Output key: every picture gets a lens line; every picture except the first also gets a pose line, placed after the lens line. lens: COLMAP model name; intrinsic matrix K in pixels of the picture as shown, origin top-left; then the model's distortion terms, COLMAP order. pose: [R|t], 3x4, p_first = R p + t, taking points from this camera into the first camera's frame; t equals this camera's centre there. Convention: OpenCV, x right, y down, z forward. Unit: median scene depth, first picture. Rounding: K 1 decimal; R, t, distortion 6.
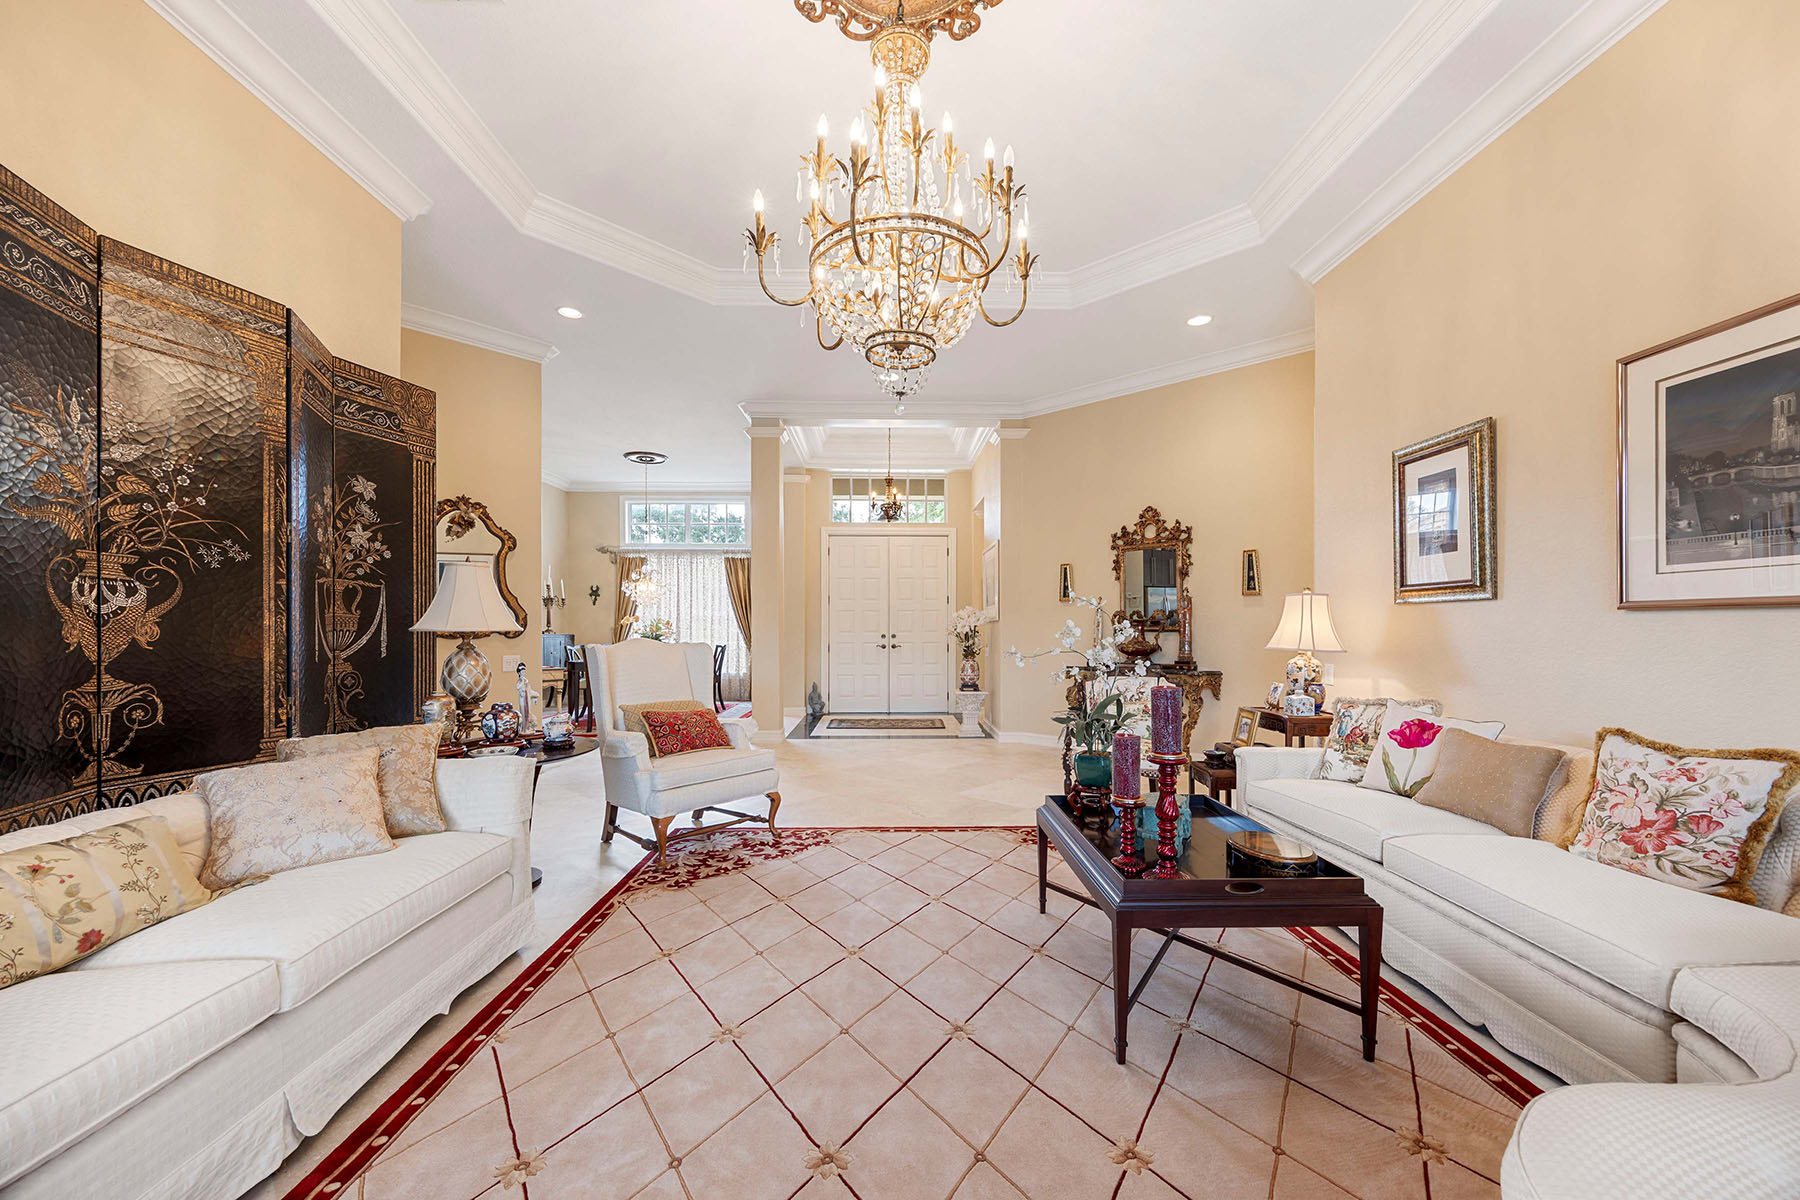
lens RADIAL K [[685.9, 0, 909.8], [0, 685.9, 625.9], [0, 0, 1]] dist [-0.005571, 0.000431]
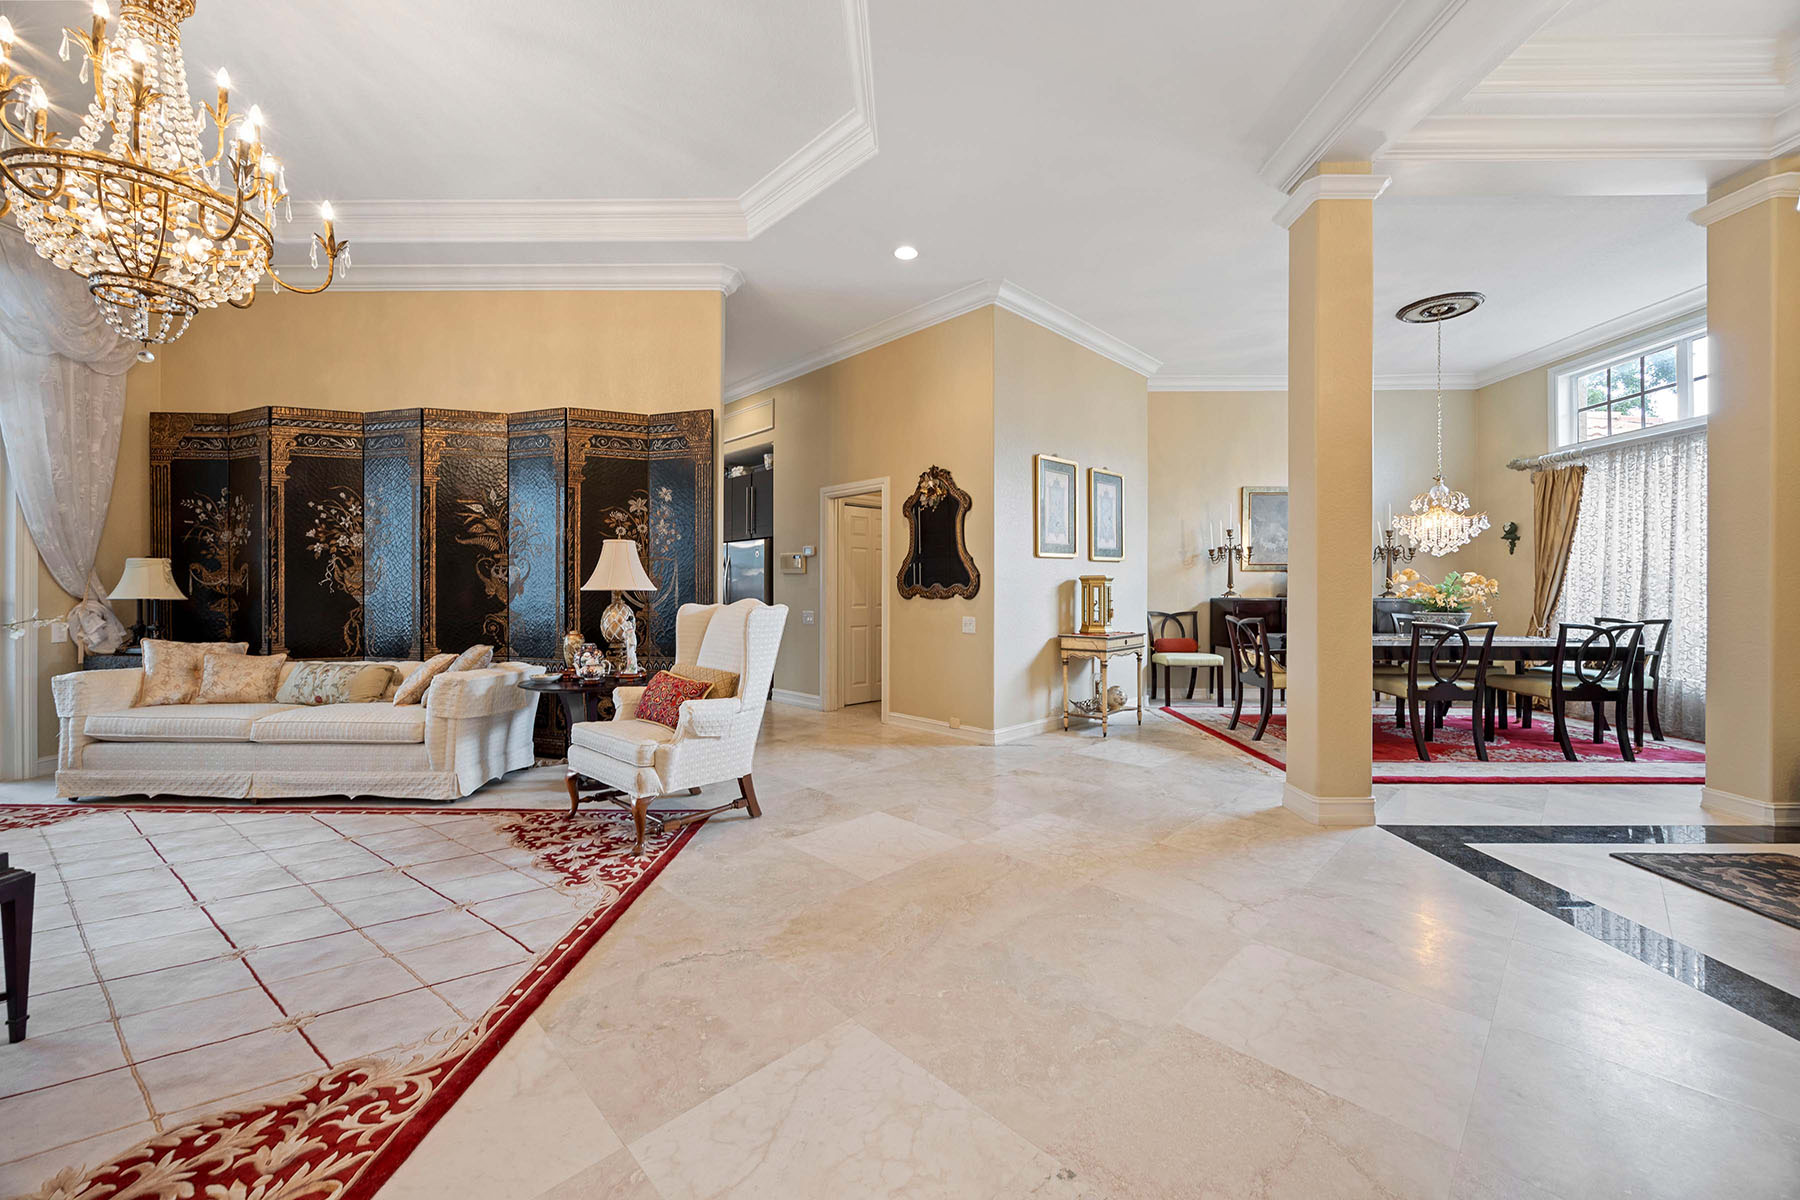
lens RADIAL K [[685.9, 0, 911.6], [0, 685.9, 595.1], [0, 0, 1]] dist [-0.005571, 0.000431]
pose [[-0.040740, 0.006057, -0.999151, 0.563822], [0.001895, 0.999980, 0.005985, 0.008174], [0.999168, -0.001650, -0.040751, 1.337713]]
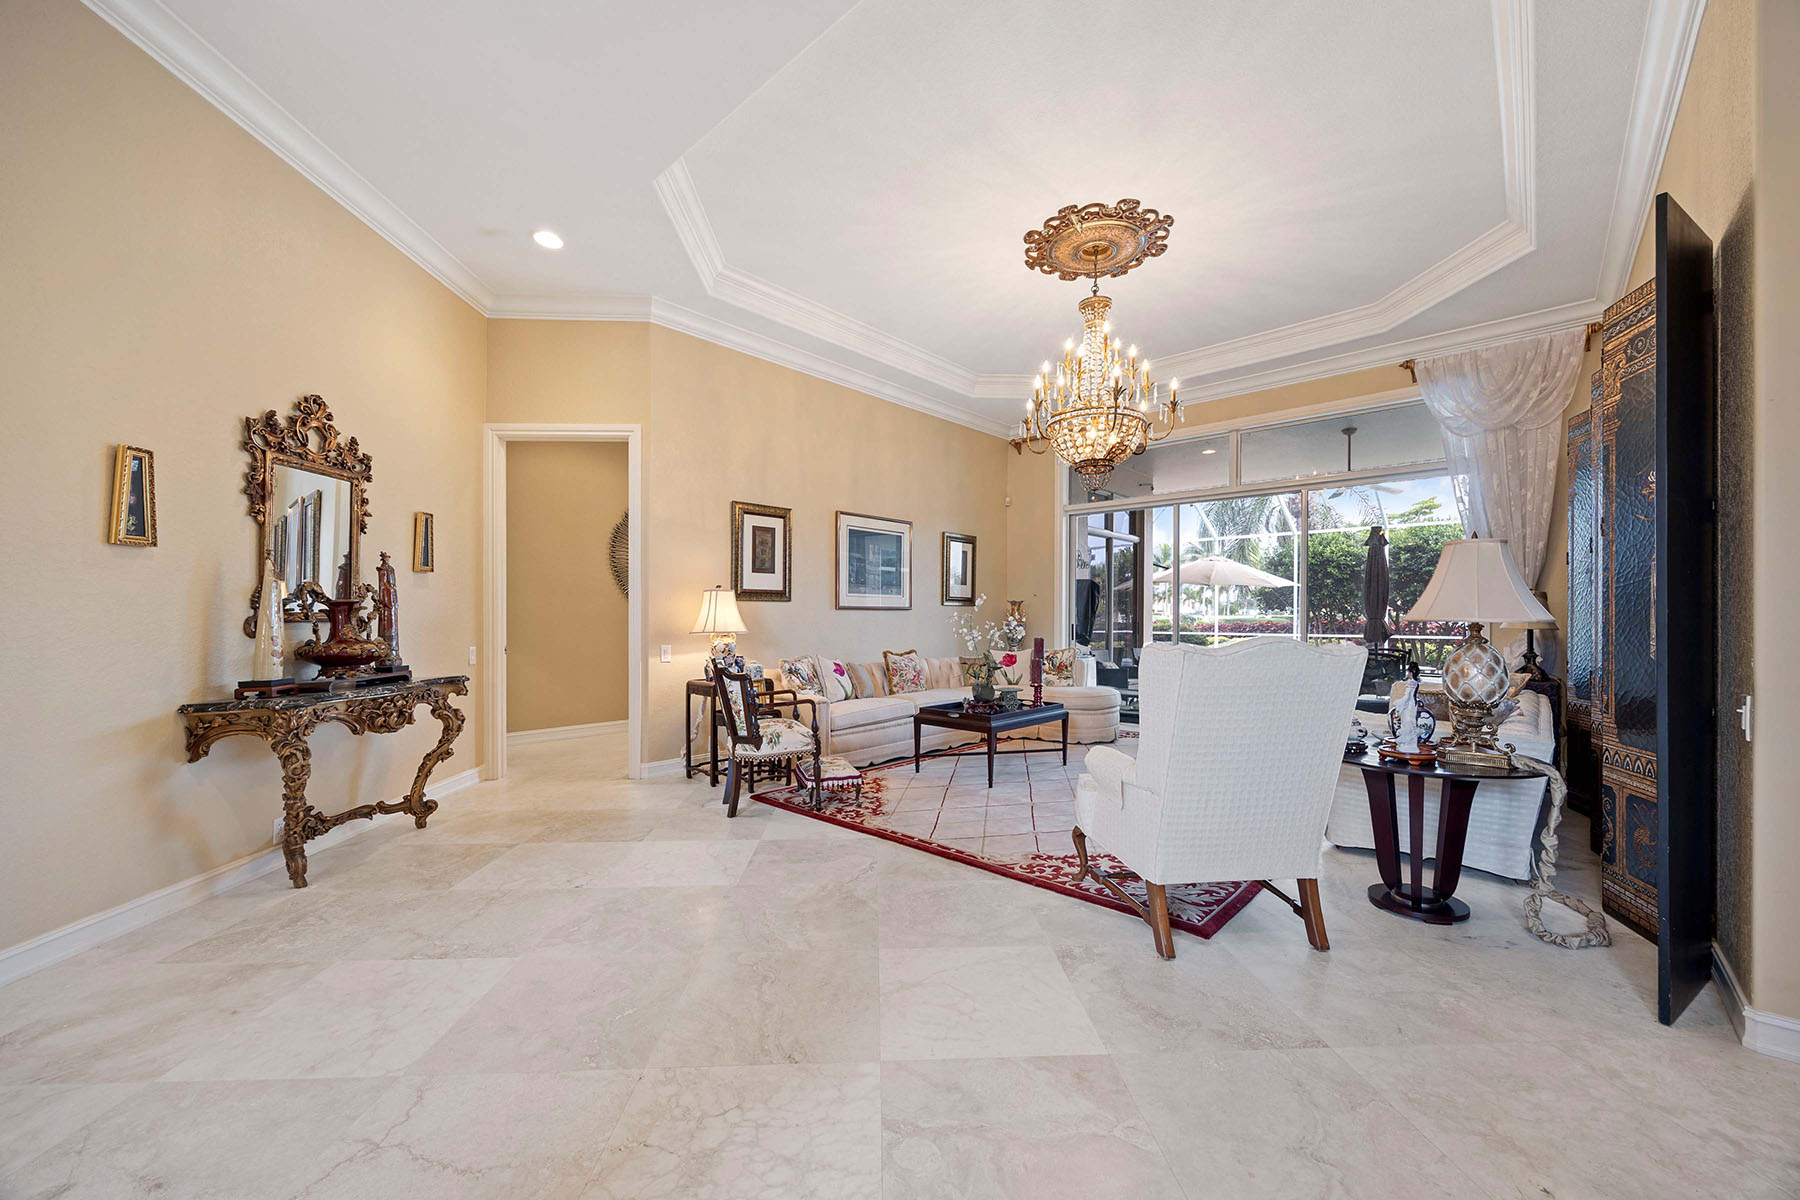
lens RADIAL K [[685.9, 0, 903.2], [0, 685.9, 617.0], [0, 0, 1]] dist [-0.005571, 0.000431]
pose [[-0.709893, -0.003199, 0.704302, -0.604697], [-0.005197, 0.999986, -0.000697, 0.003886], [-0.704290, -0.004155, -0.709900, 1.698983]]
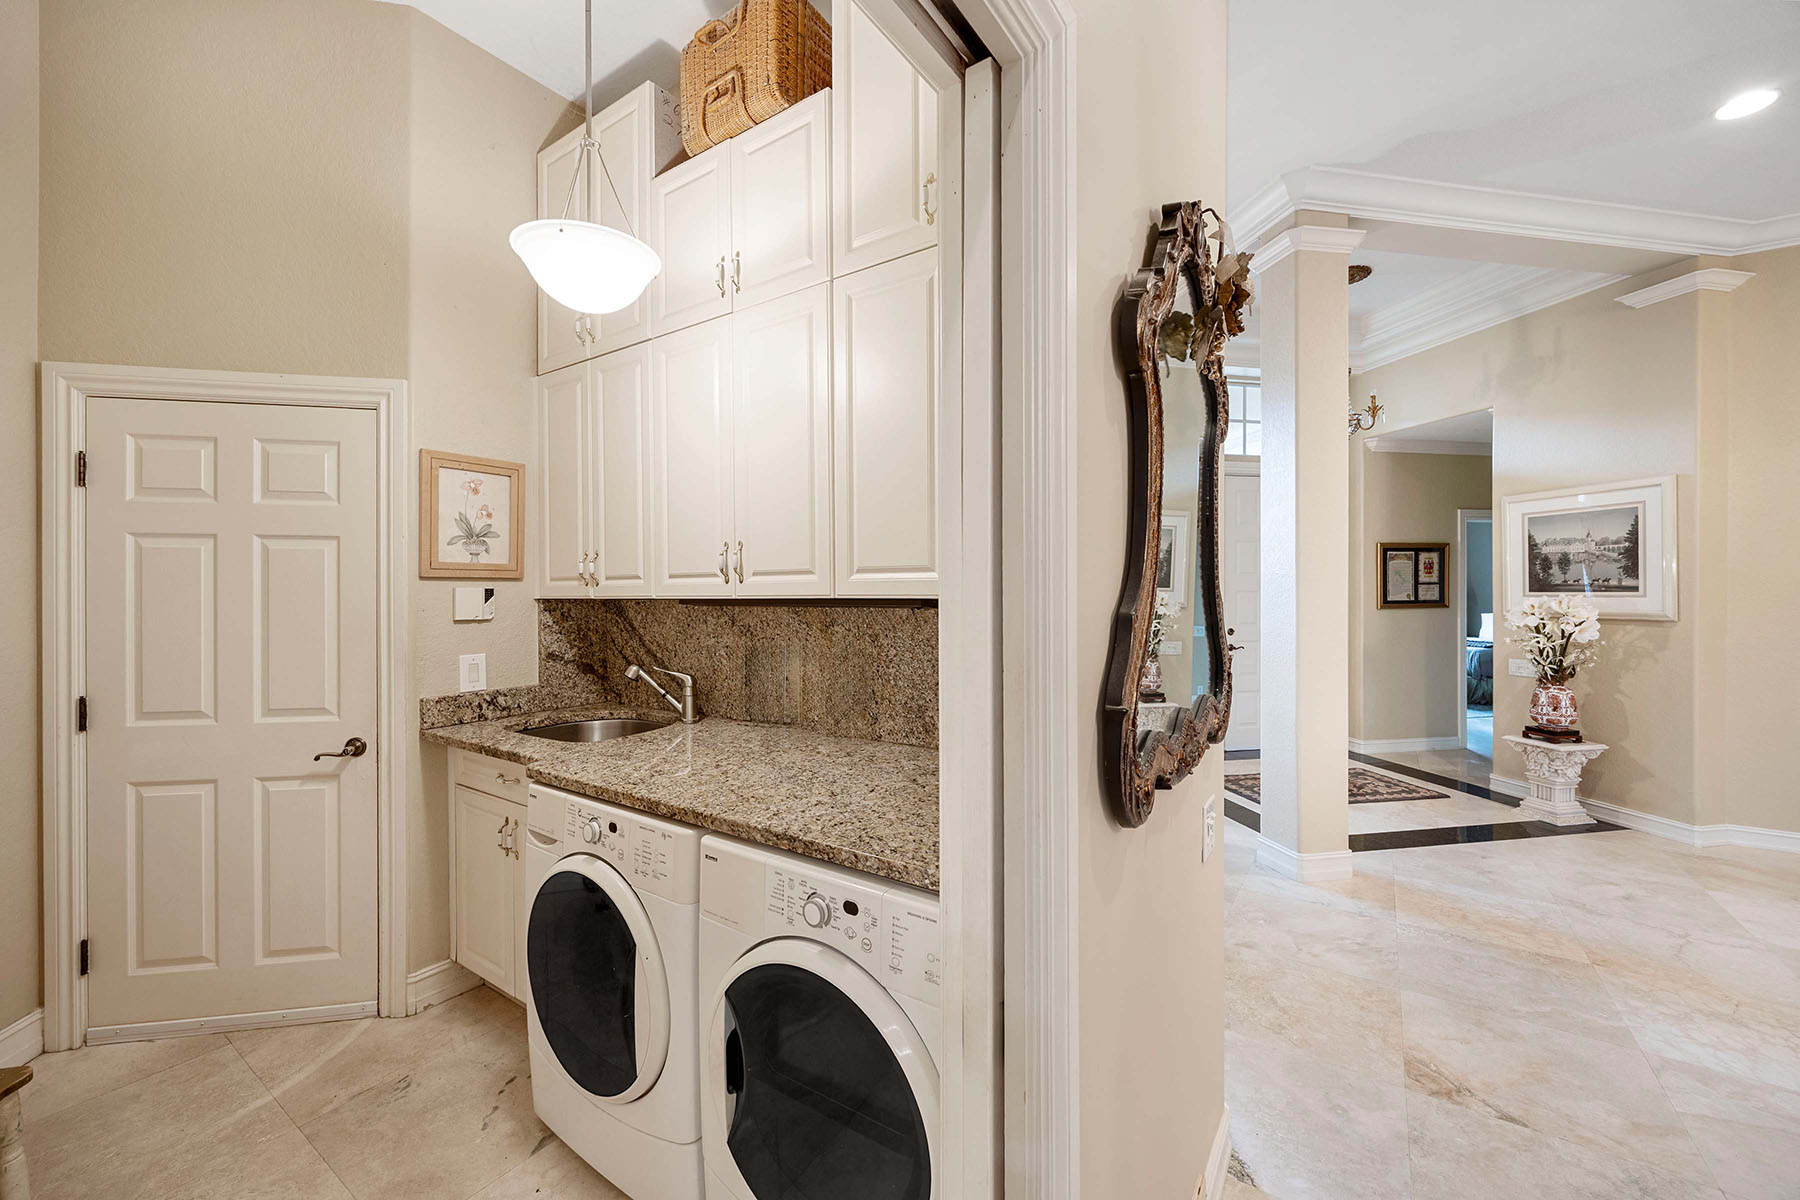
lens RADIAL K [[685.9, 0, 902.1], [0, 685.9, 591.1], [0, 0, 1]] dist [-0.005571, 0.000431]
pose [[0.989782, -0.001067, 0.142588, -1.059725], [0.000727, 0.999997, 0.002439, -0.063671], [-0.142590, -0.002310, 0.989779, 1.025468]]
